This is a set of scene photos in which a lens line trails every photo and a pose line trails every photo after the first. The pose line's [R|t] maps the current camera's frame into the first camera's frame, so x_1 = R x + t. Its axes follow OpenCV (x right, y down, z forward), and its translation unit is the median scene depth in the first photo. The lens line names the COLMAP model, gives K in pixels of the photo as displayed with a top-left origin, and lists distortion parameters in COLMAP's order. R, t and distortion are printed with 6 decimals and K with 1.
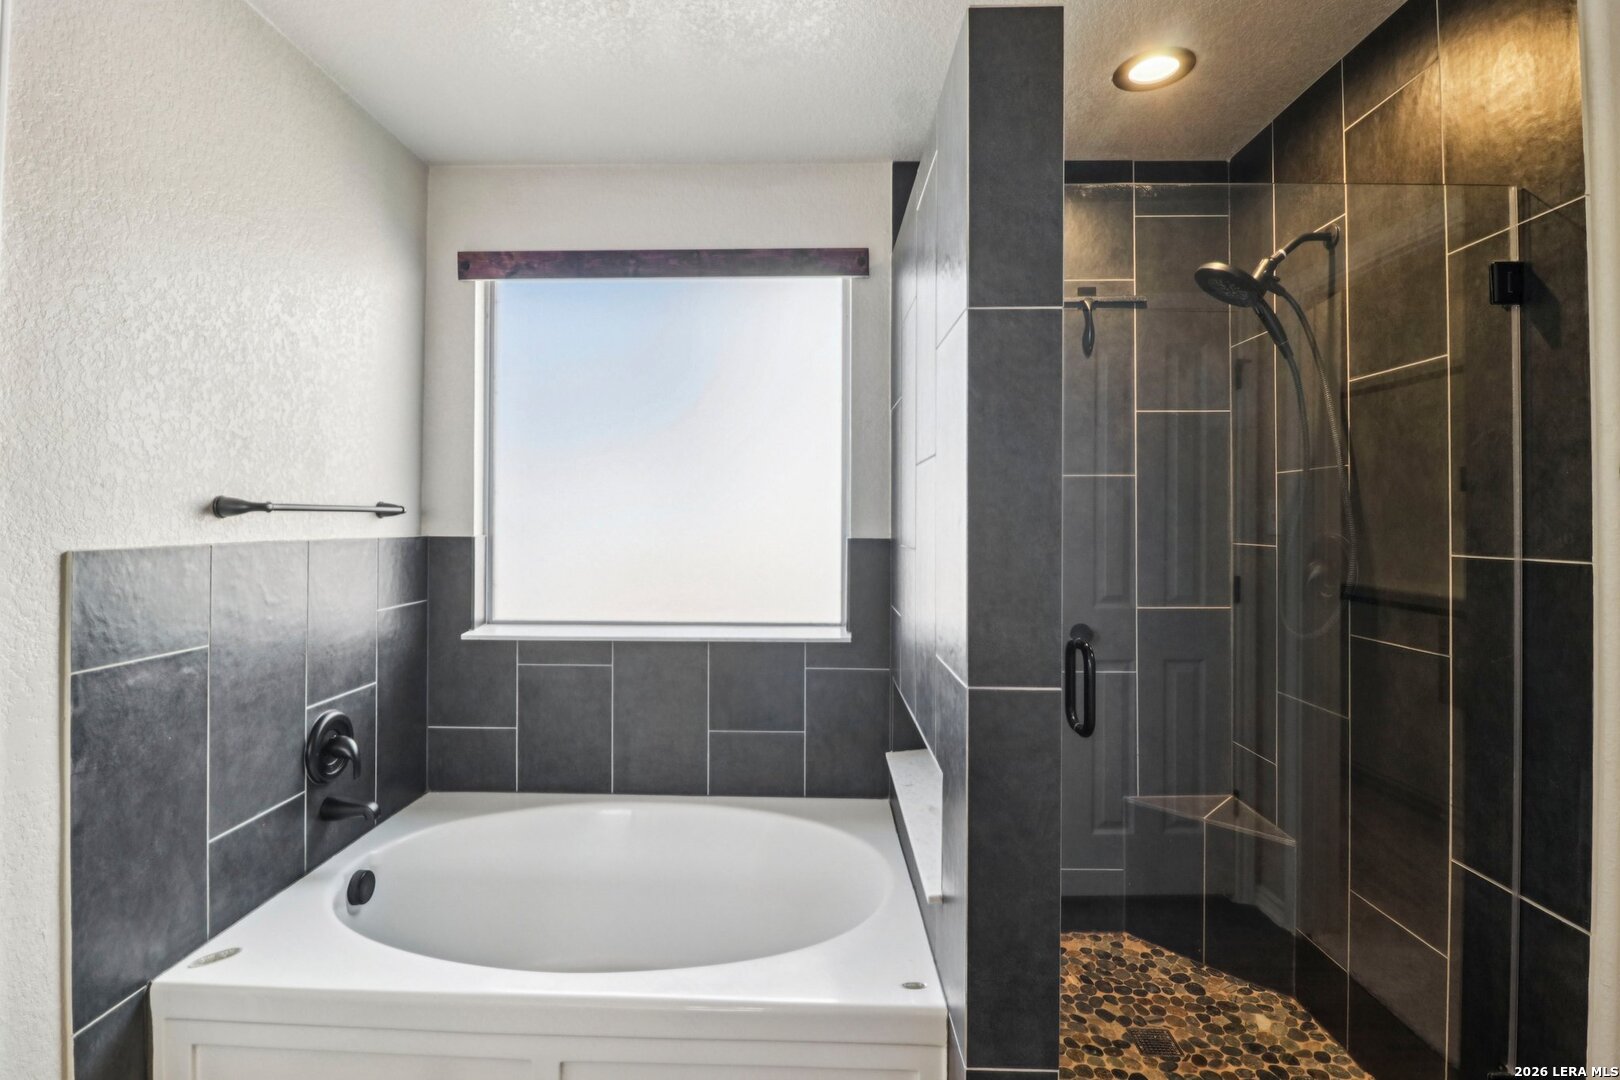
lens RADIAL K [[754.8, 0, 805.0], [0, 754.8, 514.5], [0, 0, 1]] dist [0.002731, -0.011774]
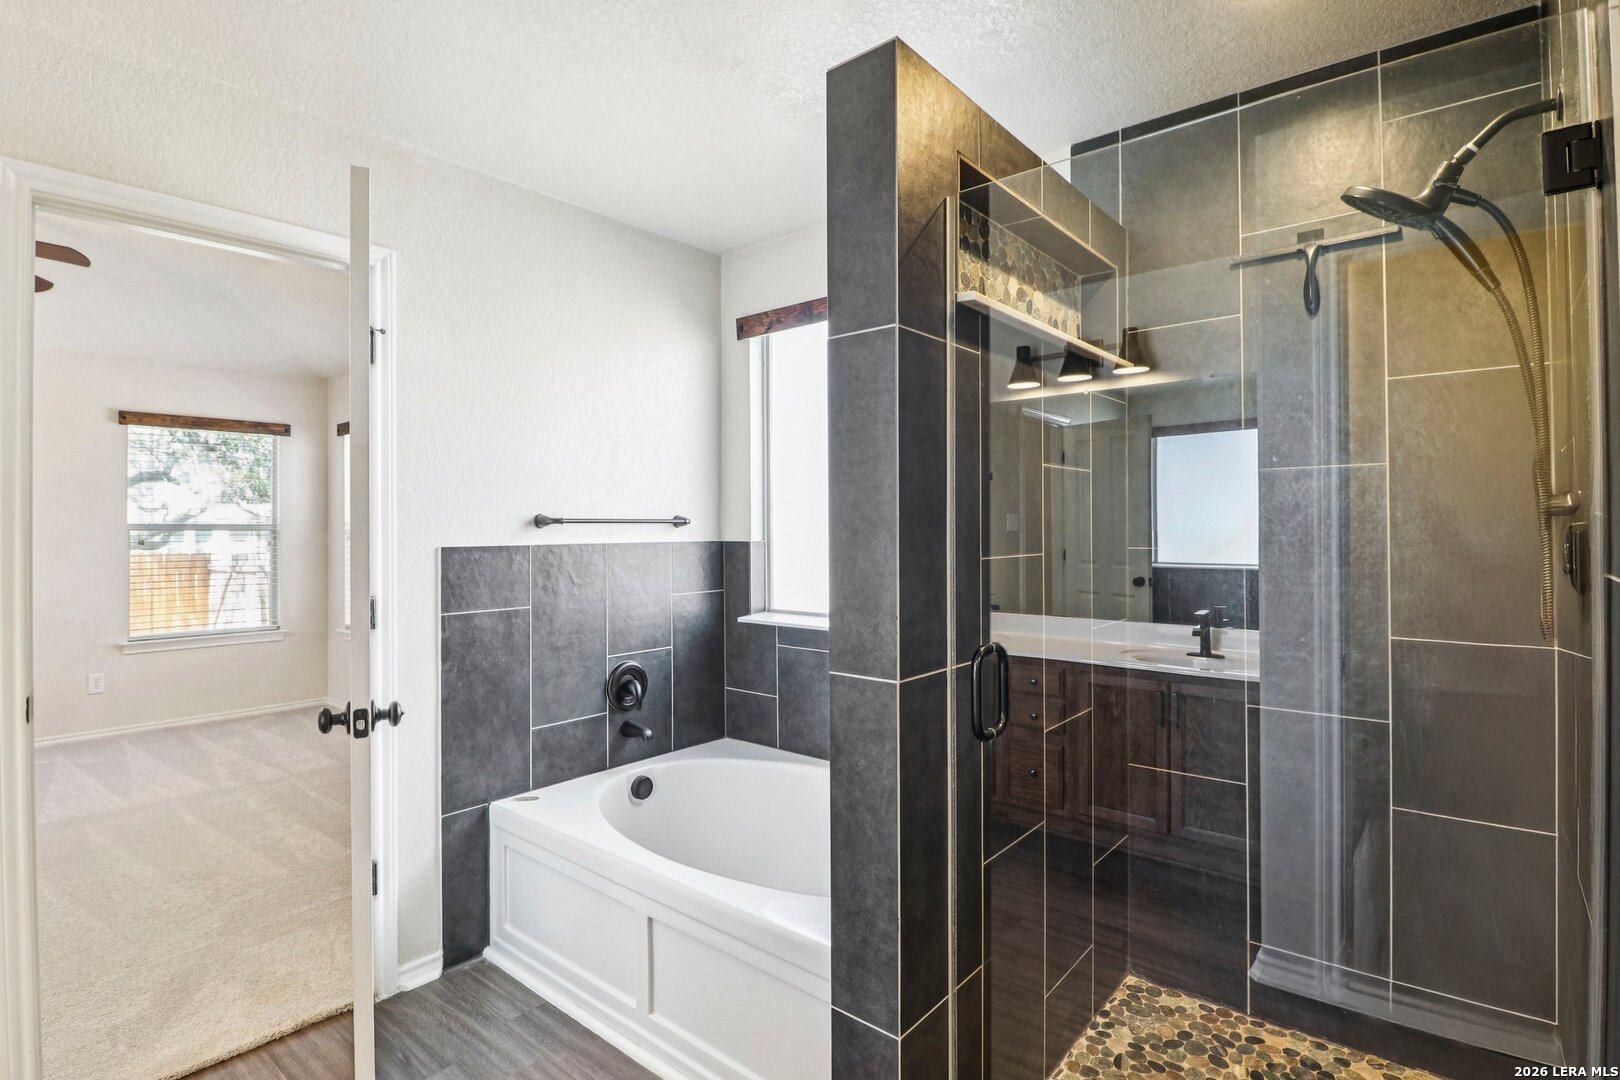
lens RADIAL K [[771.2, 0, 793.2], [0, 771.2, 526.0], [0, 0, 1]] dist [0.001194, -0.014098]
pose [[0.791354, -0.008845, -0.611294, 0.562769], [0.011688, 0.999931, 0.000663, 0.004728], [0.611246, -0.007670, 0.791403, 0.029792]]
